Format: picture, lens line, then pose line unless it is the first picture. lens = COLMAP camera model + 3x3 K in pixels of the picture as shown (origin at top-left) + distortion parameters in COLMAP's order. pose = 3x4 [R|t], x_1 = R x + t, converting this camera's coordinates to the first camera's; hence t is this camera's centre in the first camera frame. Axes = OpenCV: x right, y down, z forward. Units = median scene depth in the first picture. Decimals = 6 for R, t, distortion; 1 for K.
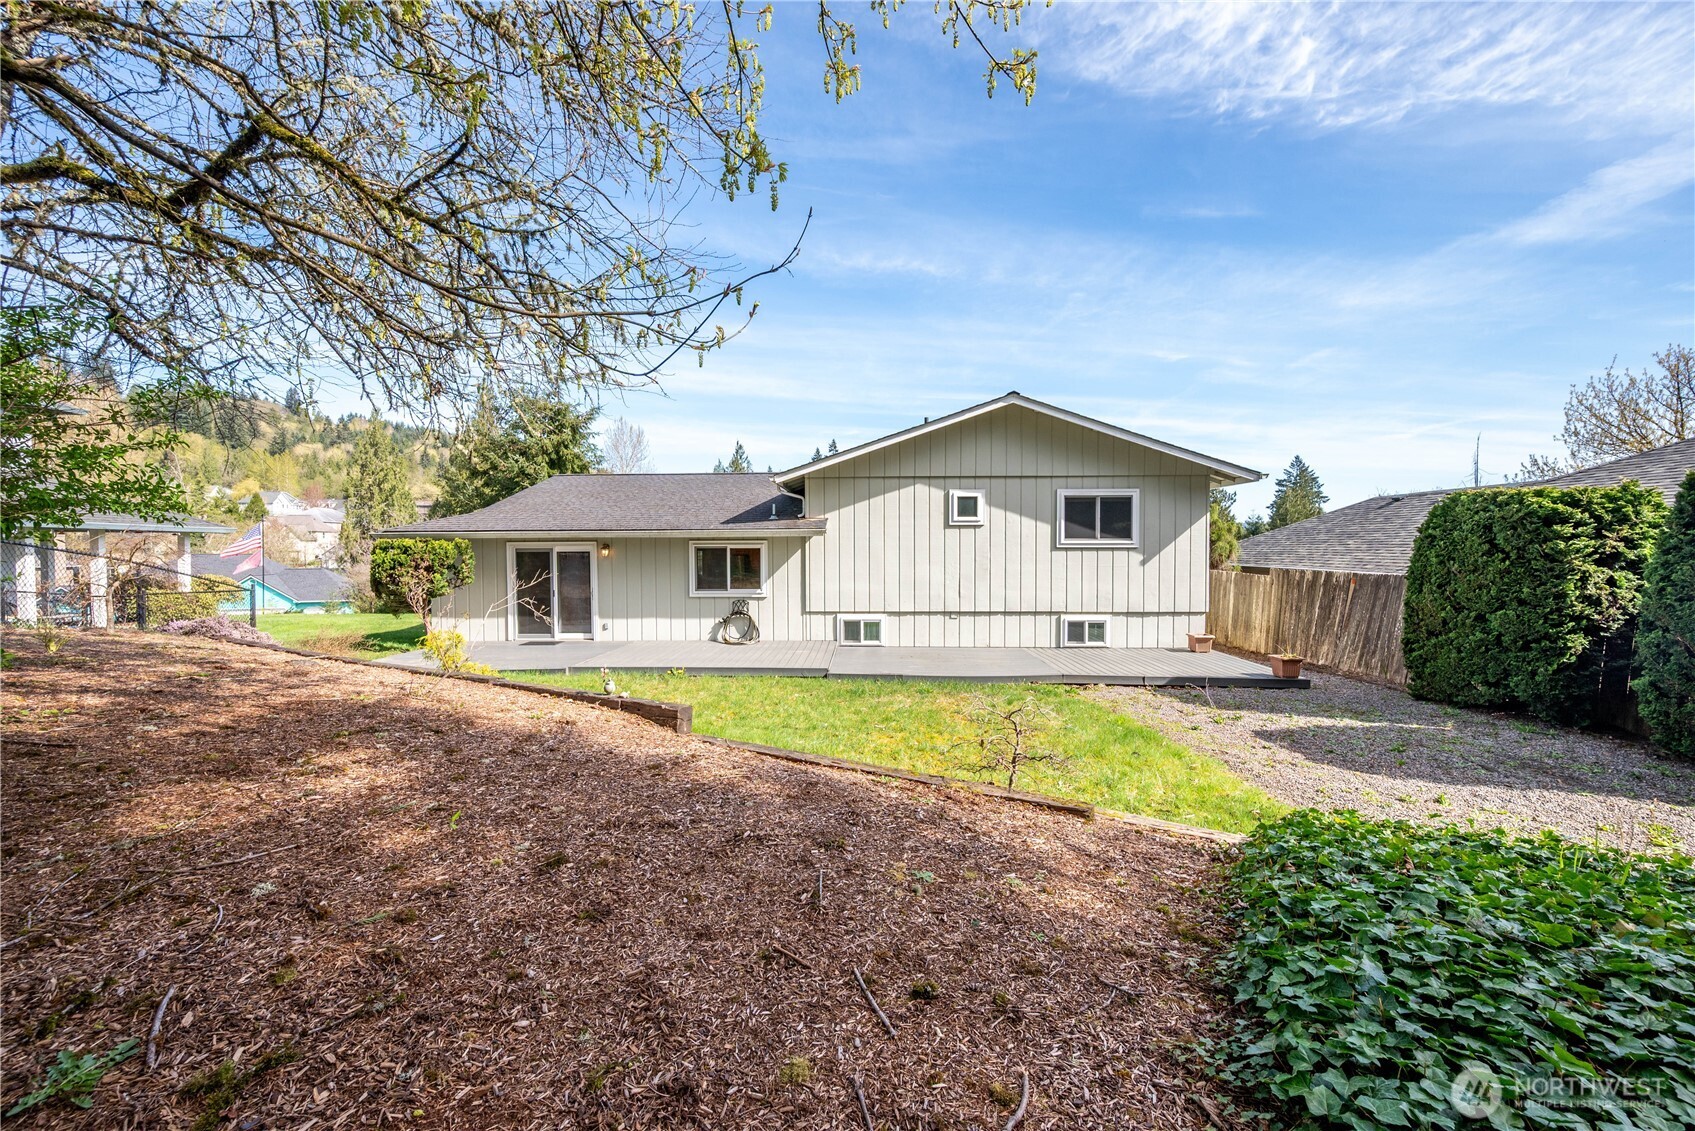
lens RADIAL K [[668.6, 0, 847.5], [0, 668.6, 565.5], [0, 0, 1]] dist [-0.002563, -0.000081]
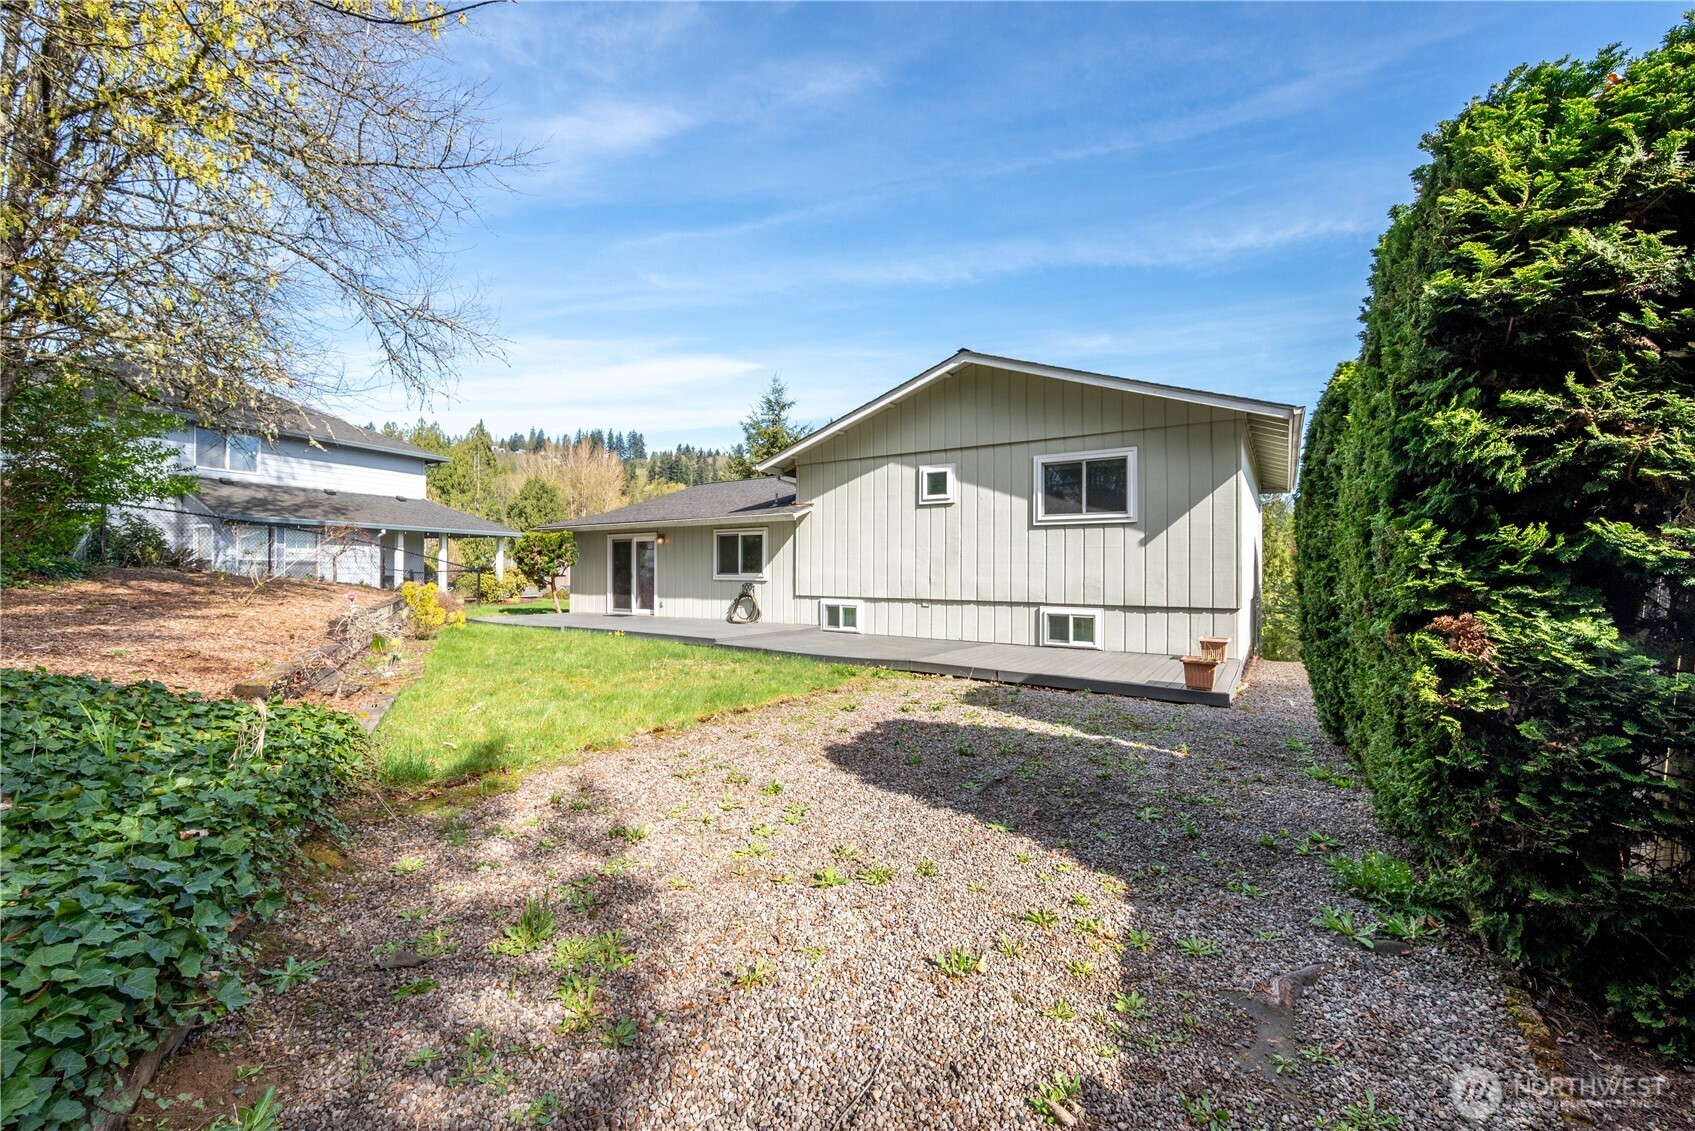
lens RADIAL K [[668.6, 0, 847.5], [0, 668.6, 565.5], [0, 0, 1]] dist [-0.002563, -0.000081]
pose [[0.853996, 0.002013, -0.520276, 0.545787], [-0.020006, 0.999380, -0.028972, 0.051626], [0.519896, 0.035150, 0.853506, 0.165446]]
